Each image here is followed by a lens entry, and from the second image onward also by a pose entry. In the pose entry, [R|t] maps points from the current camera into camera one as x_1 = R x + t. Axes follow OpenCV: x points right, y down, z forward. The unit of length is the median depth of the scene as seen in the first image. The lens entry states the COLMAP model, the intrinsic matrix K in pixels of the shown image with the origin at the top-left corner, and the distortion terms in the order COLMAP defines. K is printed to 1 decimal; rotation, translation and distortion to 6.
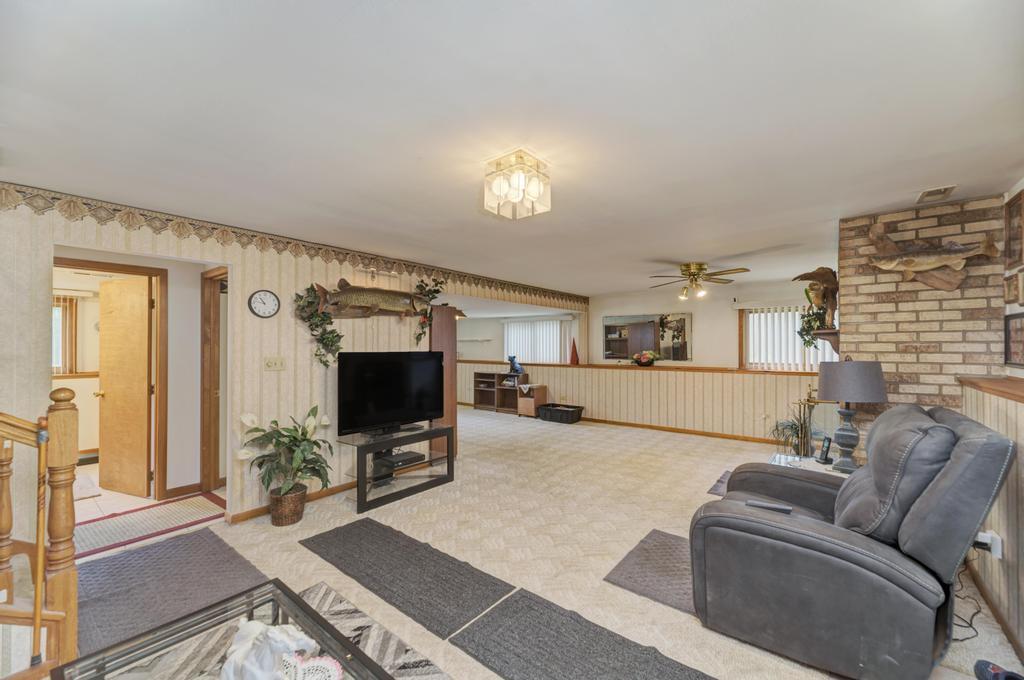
lens RADIAL K [[407.8, 0, 516.3], [0, 407.8, 341.6], [0, 0, 1]] dist [0.007094, -0.001425]
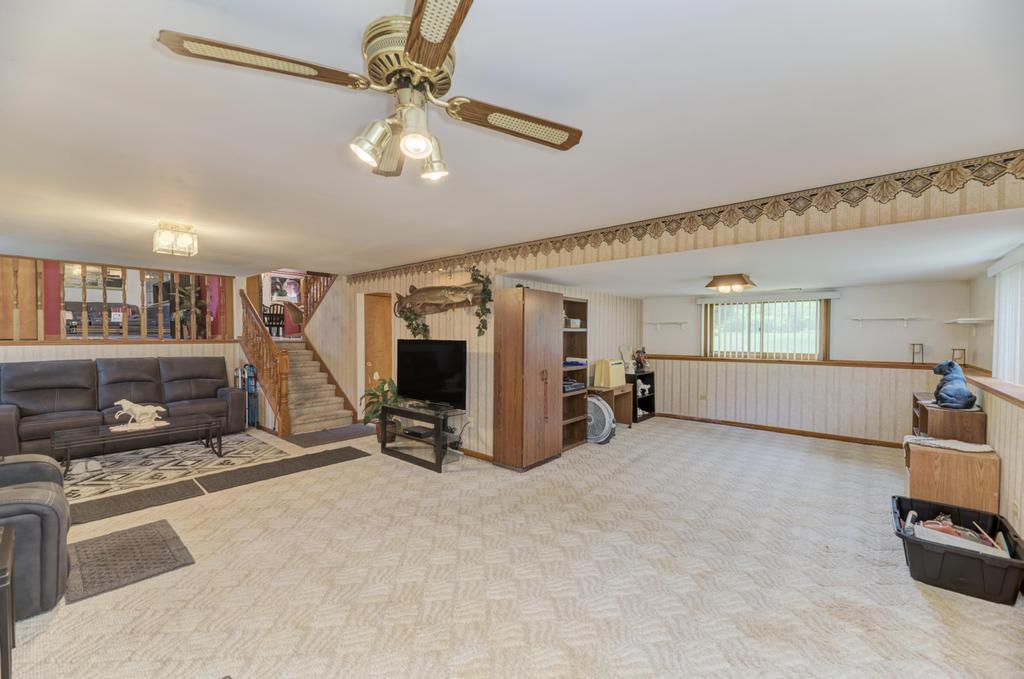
lens RADIAL K [[407.8, 0, 510.3], [0, 407.8, 343.1], [0, 0, 1]] dist [0.007094, -0.001425]
pose [[-0.044443, 0.018399, -0.998842, 0.912860], [0.004165, 0.999825, 0.018232, 0.015801], [0.999003, -0.003350, -0.044512, 1.372668]]
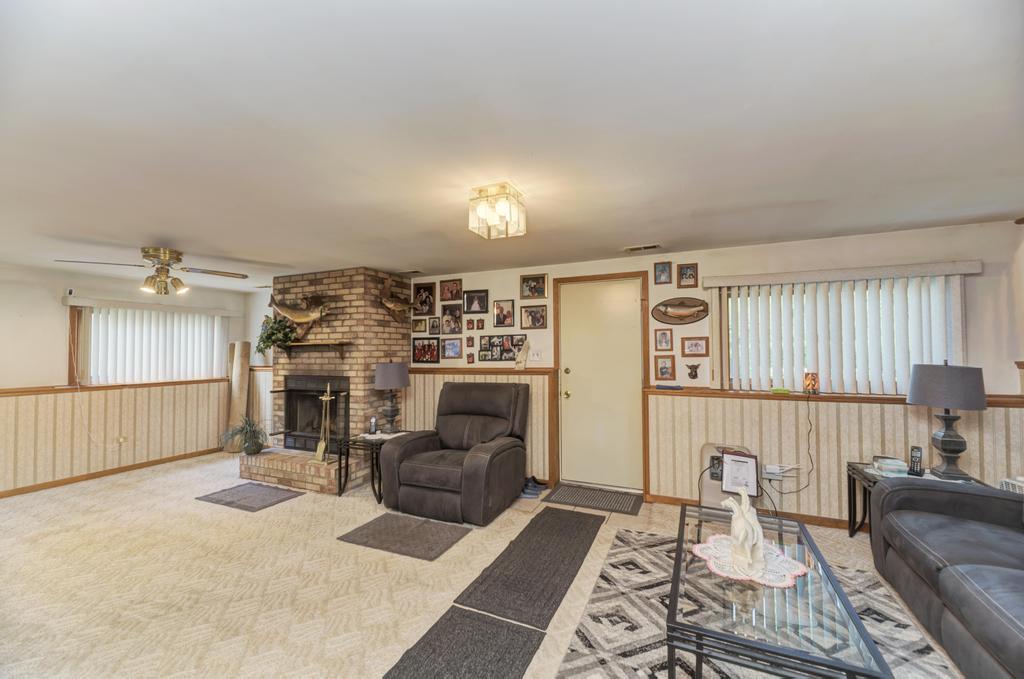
lens RADIAL K [[407.8, 0, 512.4], [0, 407.8, 342.4], [0, 0, 1]] dist [0.007094, -0.001425]
pose [[-0.246209, 0.031818, 0.968694, -0.610552], [-0.004412, 0.999414, -0.033948, 0.016616], [-0.969207, -0.012632, -0.245924, 0.696320]]
